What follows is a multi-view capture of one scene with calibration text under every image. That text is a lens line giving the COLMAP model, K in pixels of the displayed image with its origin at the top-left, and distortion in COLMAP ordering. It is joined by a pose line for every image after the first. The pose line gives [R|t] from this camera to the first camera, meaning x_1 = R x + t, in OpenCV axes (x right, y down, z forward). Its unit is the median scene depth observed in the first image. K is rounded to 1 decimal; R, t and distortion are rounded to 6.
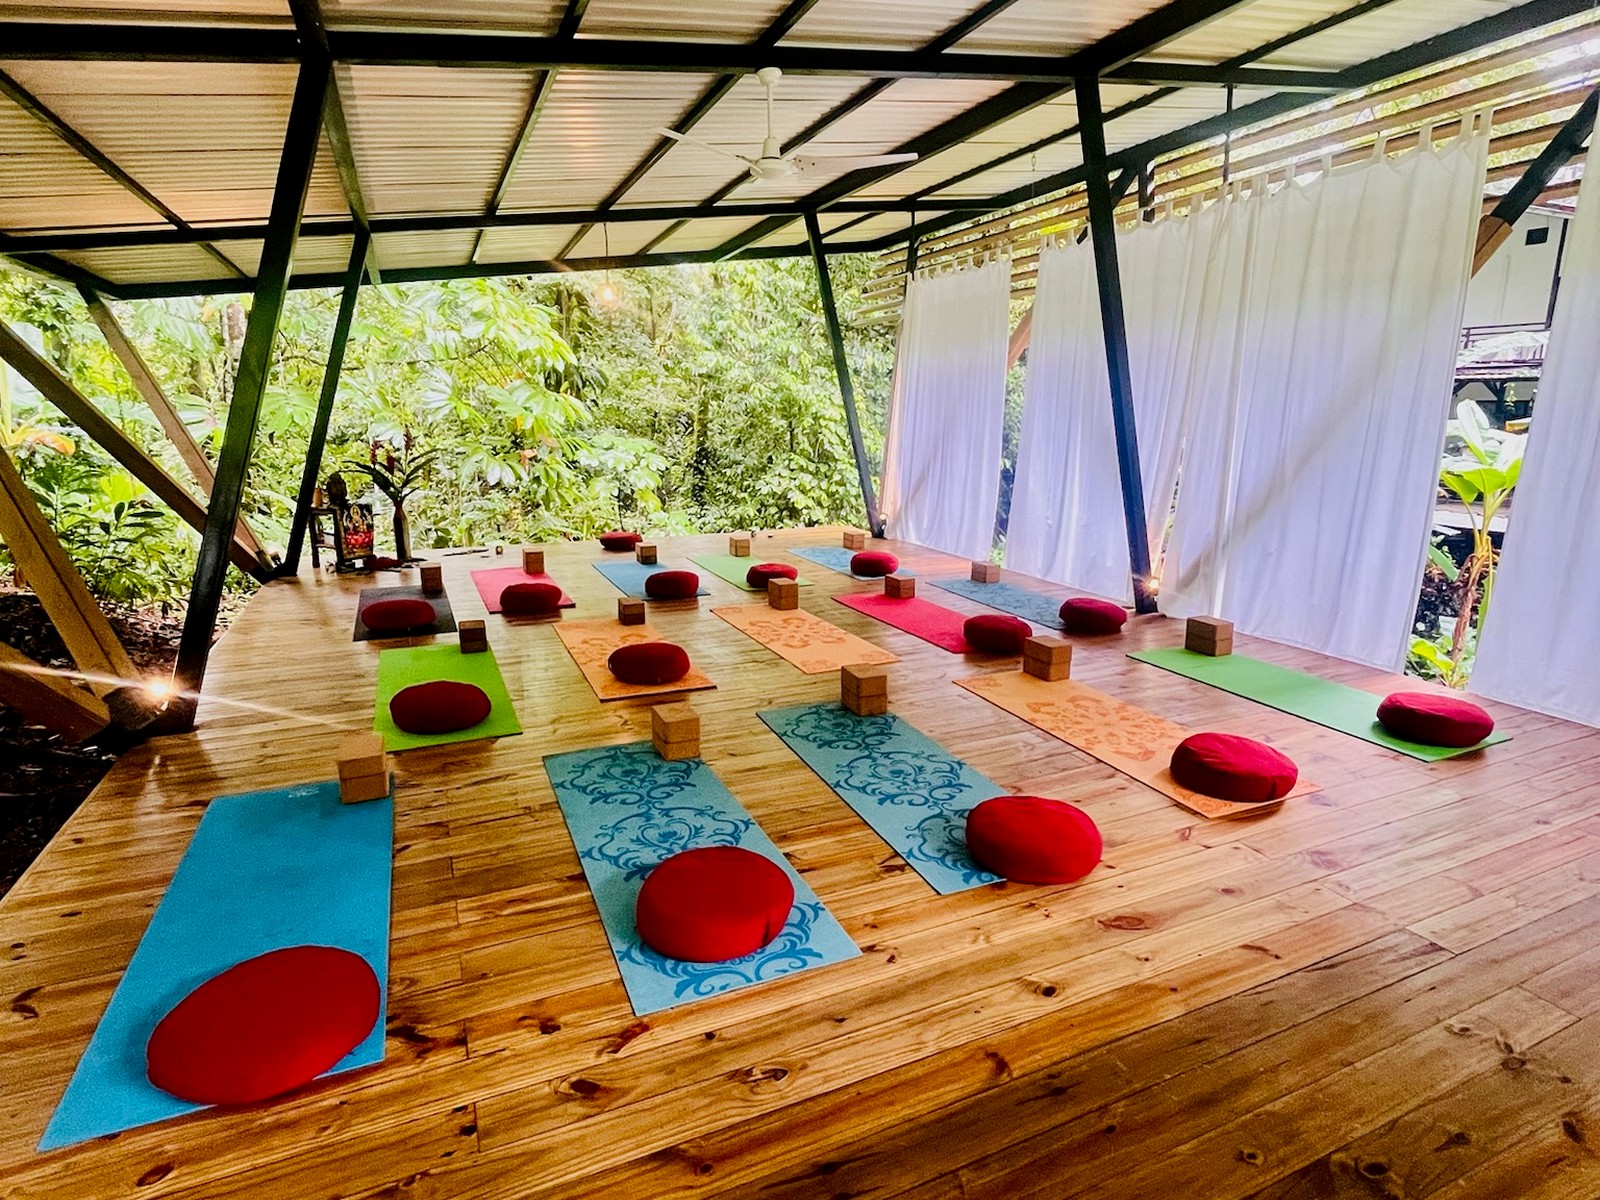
lens RADIAL K [[868.2, 0, 810.4], [0, 868.2, 593.6], [0, 0, 1]] dist [0.006688, -0.000376]
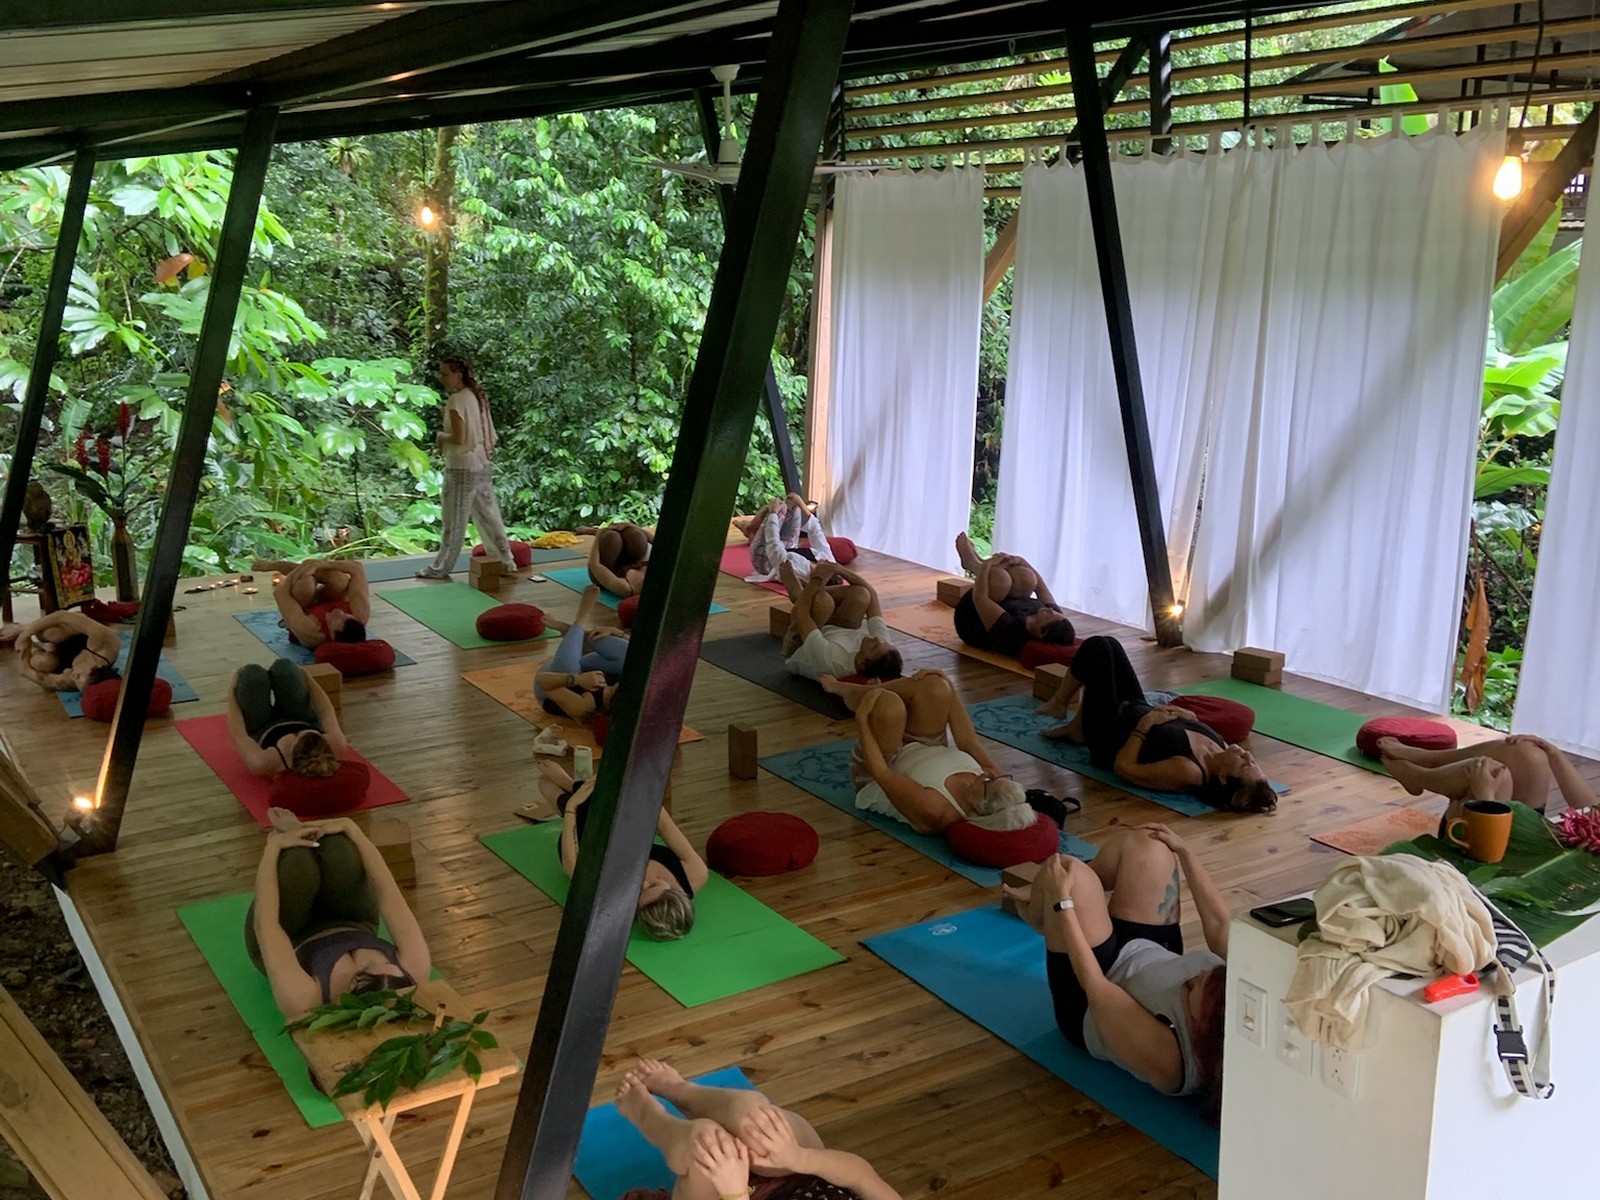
lens RADIAL K [[1611.0, 0, 794.7], [0, 1611.0, 597.7], [0, 0, 1]] dist [0.119494, 0.000000]
pose [[0.992124, -0.038675, 0.119140, -0.059670], [0.036560, 0.999134, 0.019891, -0.028364], [-0.119806, -0.015378, 0.992678, -0.198070]]
